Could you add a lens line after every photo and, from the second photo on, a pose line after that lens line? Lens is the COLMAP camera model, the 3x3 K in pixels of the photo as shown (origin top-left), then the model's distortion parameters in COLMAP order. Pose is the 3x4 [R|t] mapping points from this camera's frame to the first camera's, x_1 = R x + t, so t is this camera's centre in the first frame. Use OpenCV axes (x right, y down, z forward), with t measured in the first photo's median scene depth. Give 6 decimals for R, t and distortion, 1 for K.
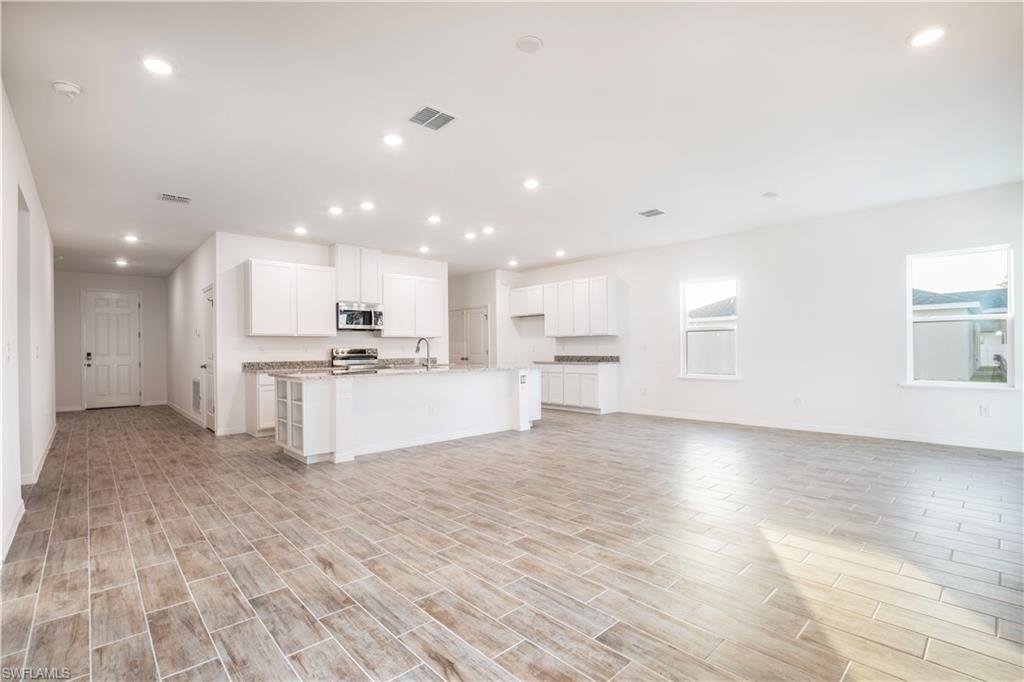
lens RADIAL K [[470.1, 0, 514.4], [0, 470.1, 345.9], [0, 0, 1]] dist [-0.024431, 0.001974]
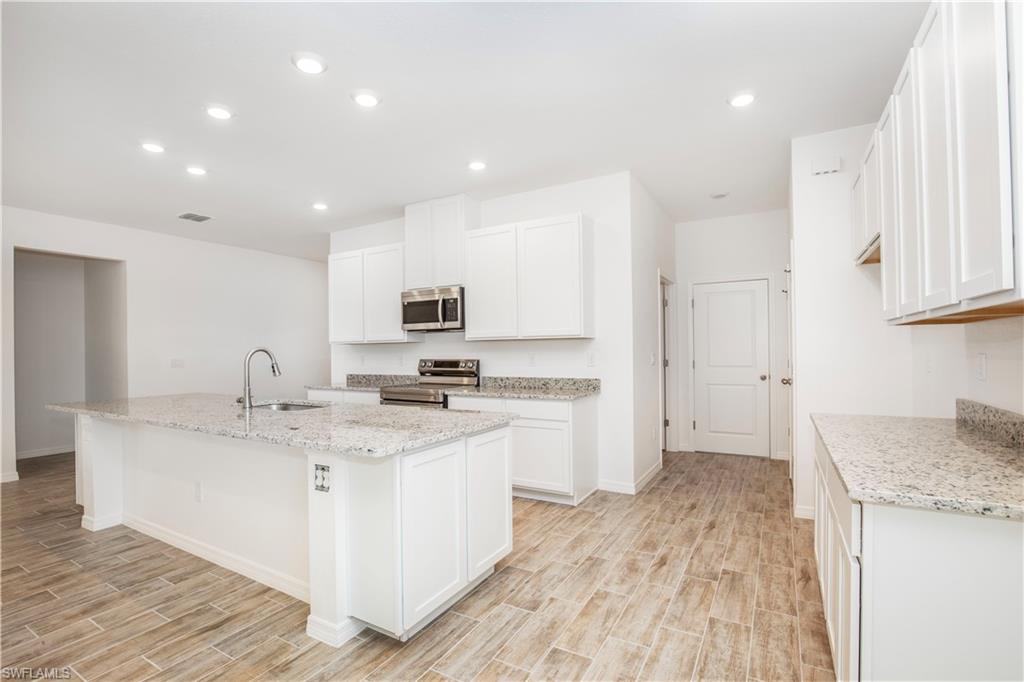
lens RADIAL K [[470.1, 0, 514.4], [0, 470.1, 345.9], [0, 0, 1]] dist [-0.024431, 0.001974]
pose [[0.305814, 0.001934, -0.952089, 0.308929], [0.018576, 0.999795, 0.007997, -0.016651], [0.951910, -0.020132, 0.305716, 0.908195]]
